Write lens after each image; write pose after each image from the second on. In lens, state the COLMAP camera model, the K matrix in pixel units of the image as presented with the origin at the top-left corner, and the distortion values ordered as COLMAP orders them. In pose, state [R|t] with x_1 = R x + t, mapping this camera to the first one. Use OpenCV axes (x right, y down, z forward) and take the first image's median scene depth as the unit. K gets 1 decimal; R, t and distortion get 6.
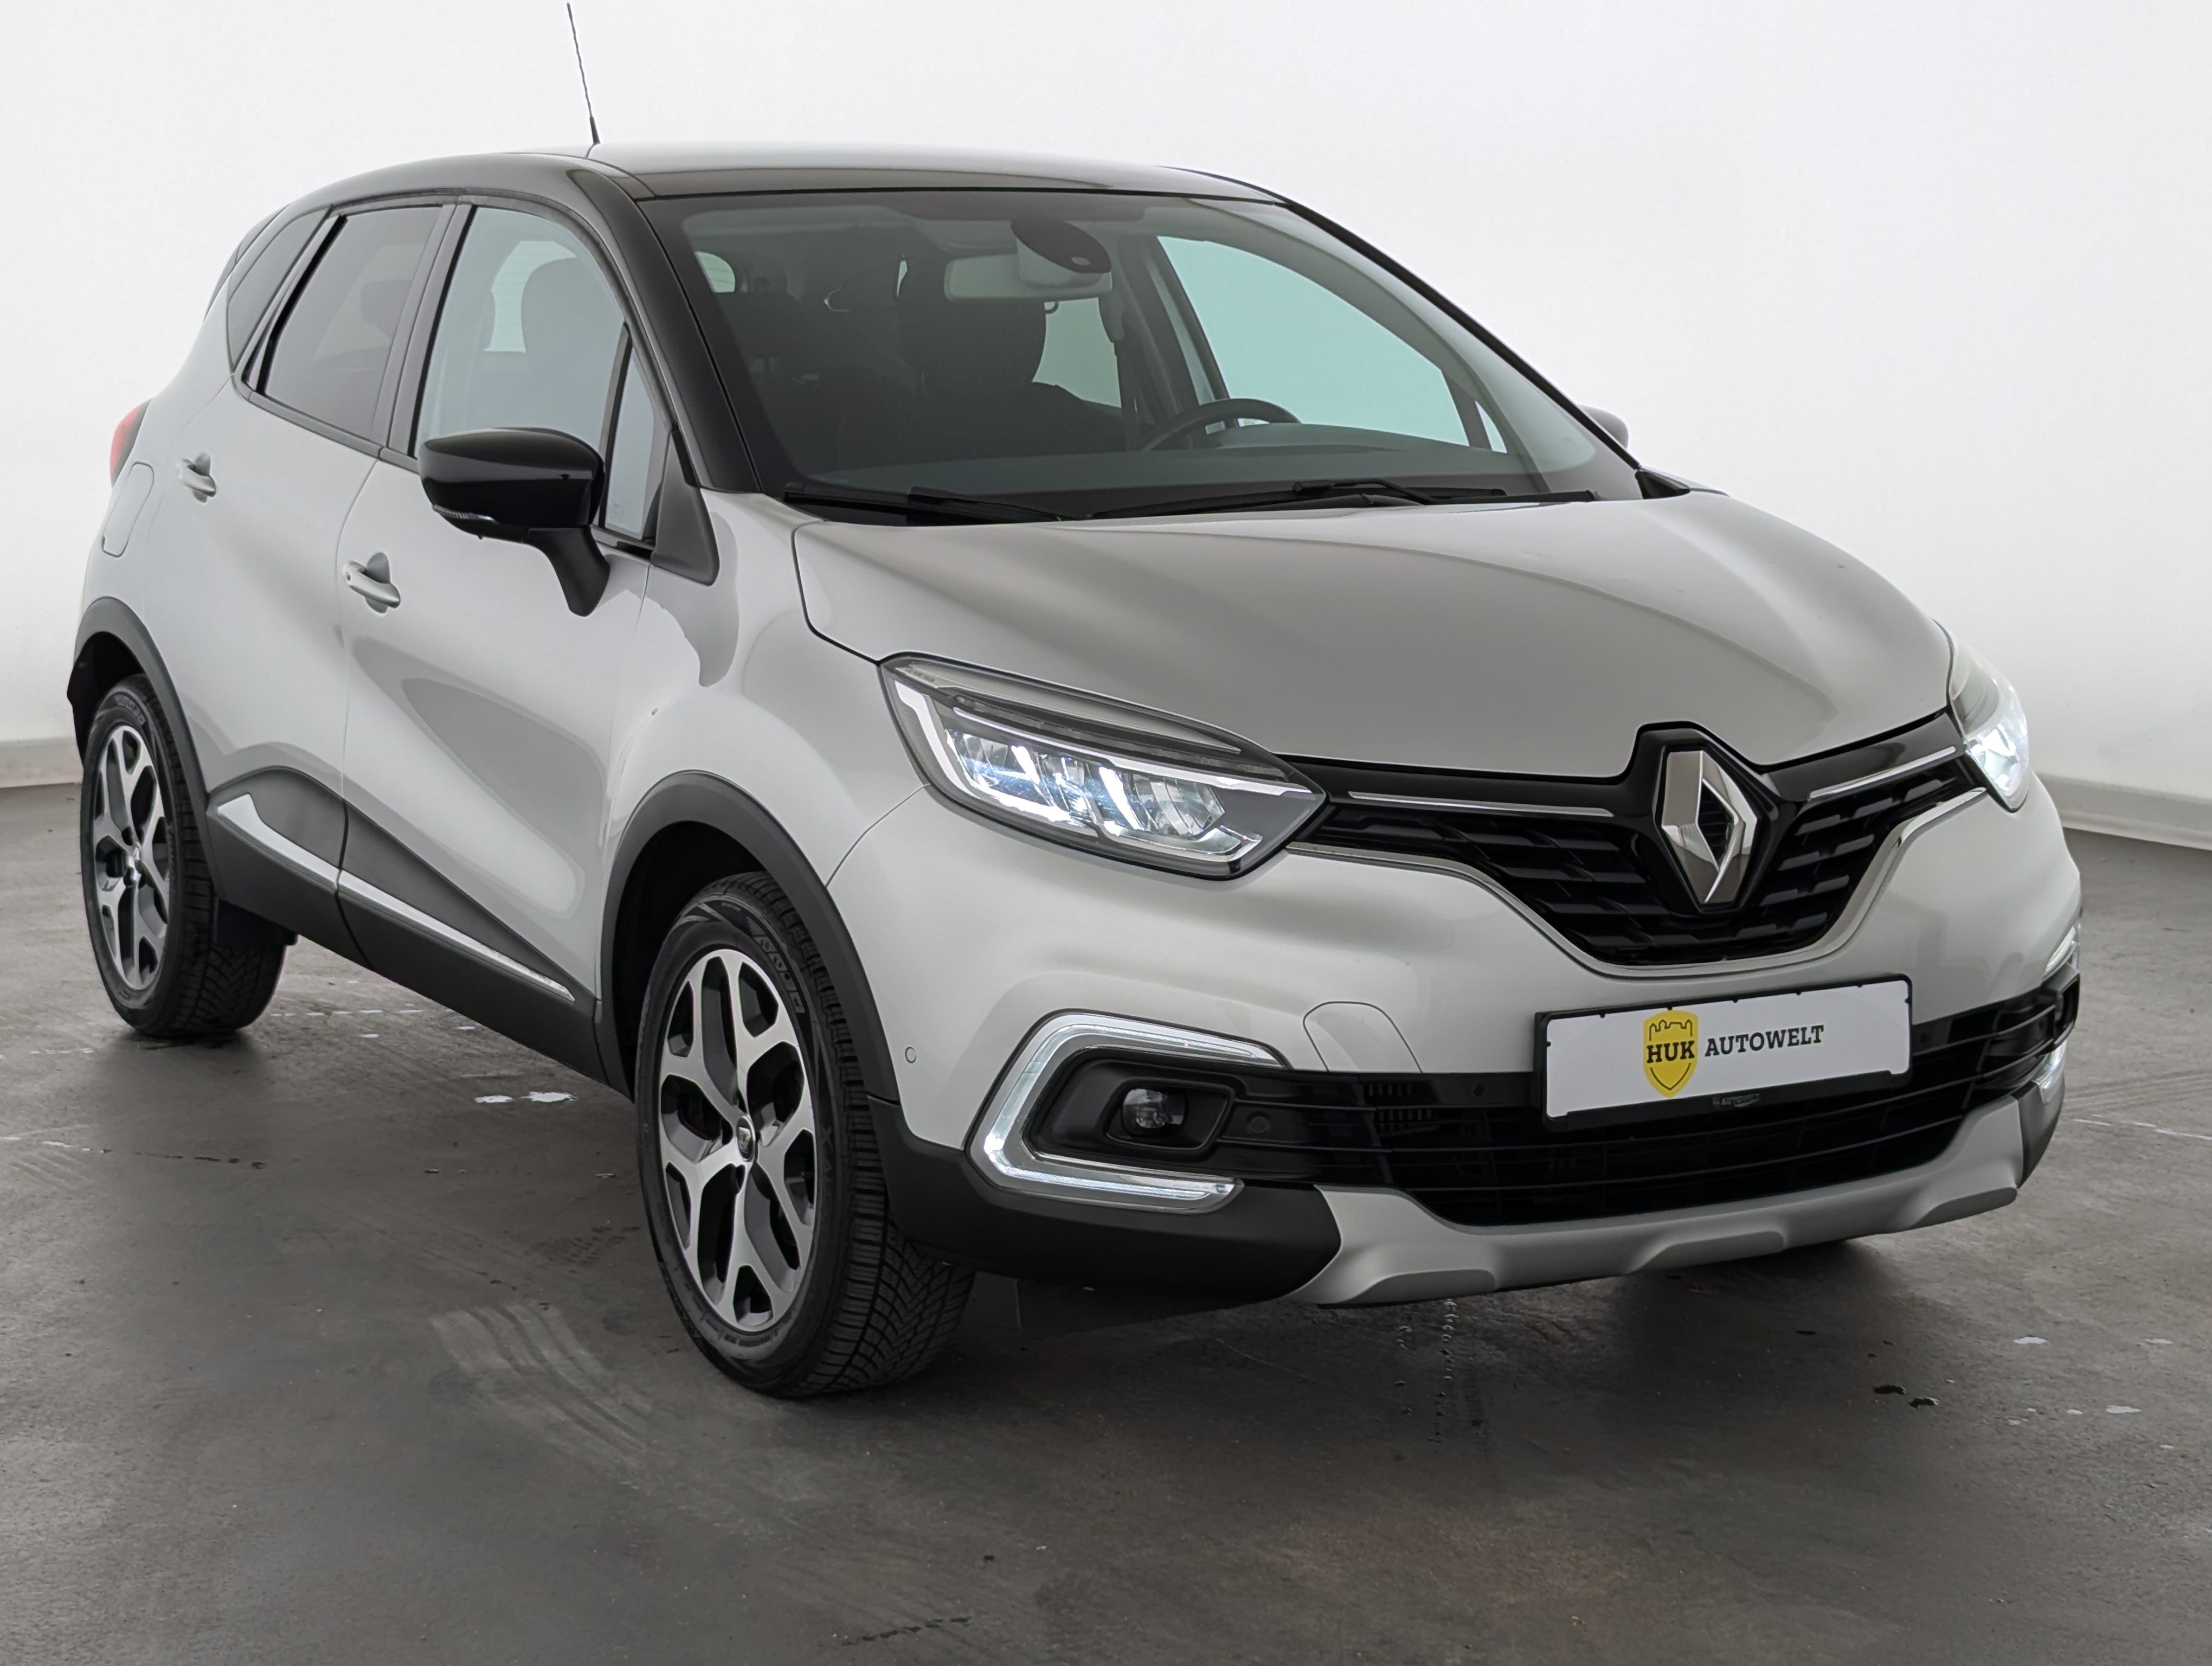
lens RADIAL K [[3985.0, 0, 1102.1], [0, 3985.0, 836.0], [0, 0, 1]] dist [0.127924, 0.000000]
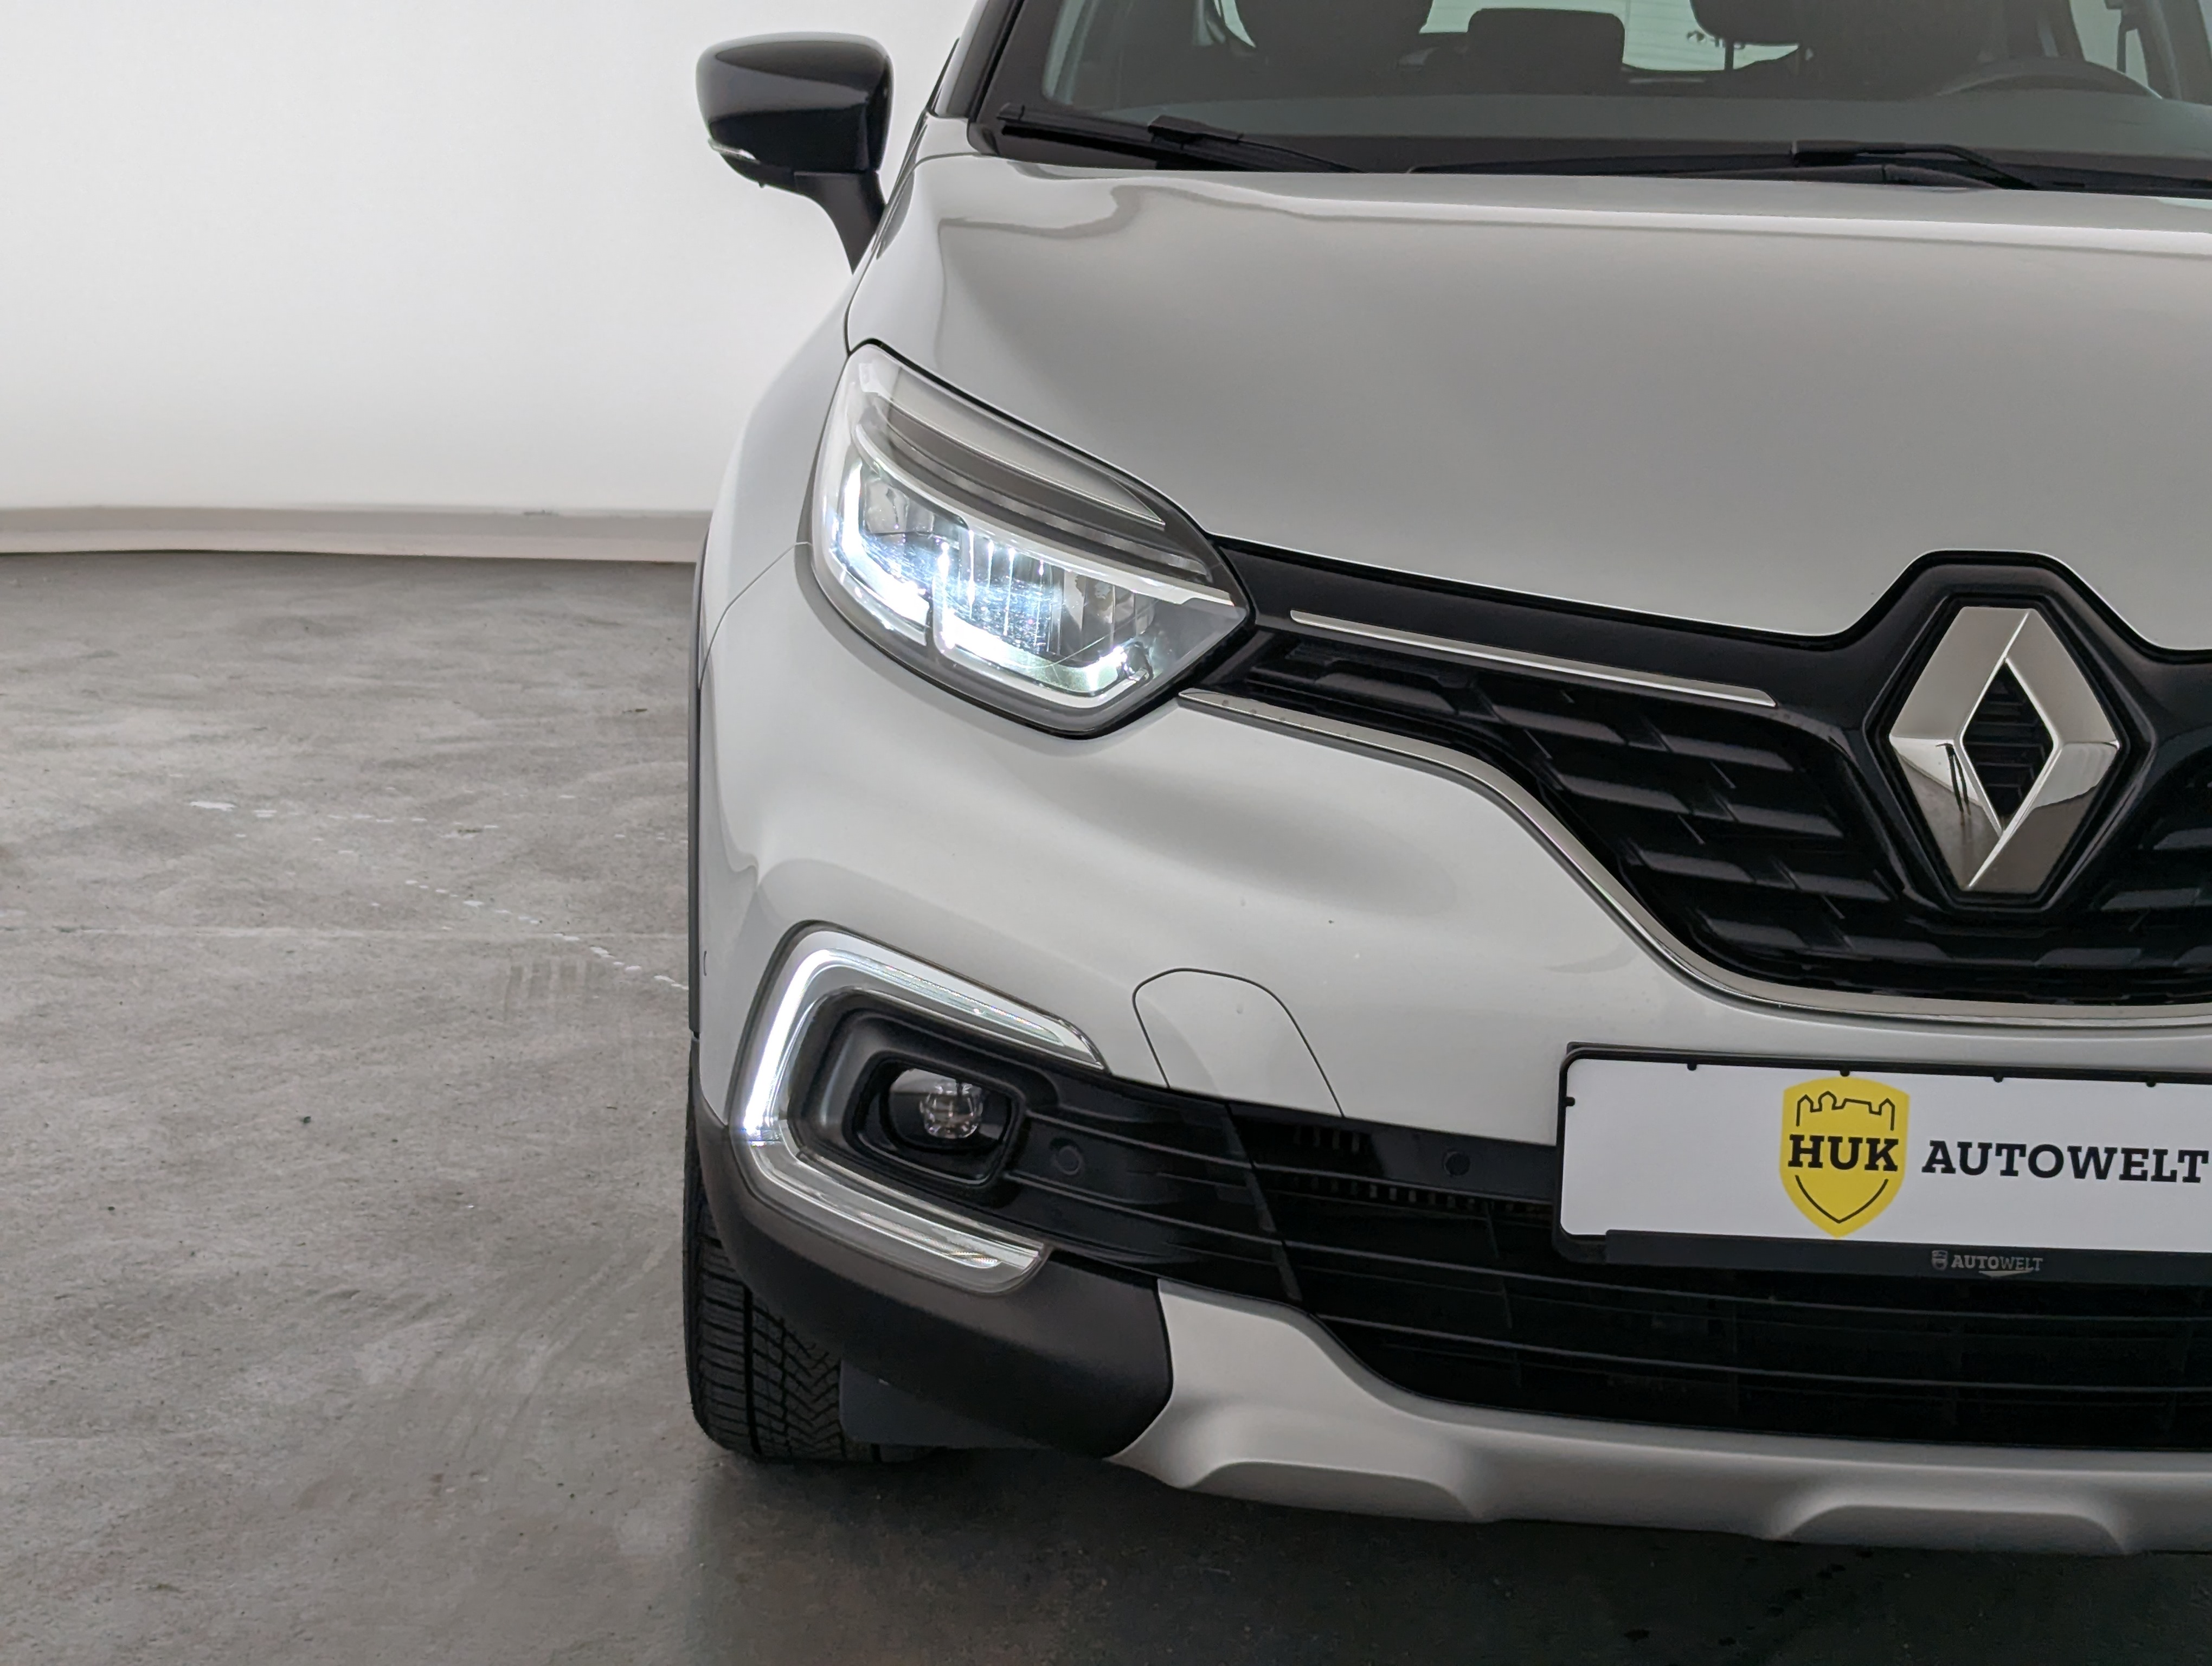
lens RADIAL K [[3985.0, 0, 1103.5], [0, 3985.0, 843.8], [0, 0, 1]] dist [0.127924, 0.000000]
pose [[0.868668, 0.124789, -0.479420, 0.309048], [-0.107856, 0.992179, 0.062831, -0.010630], [0.483511, -0.002870, 0.875334, 0.477066]]
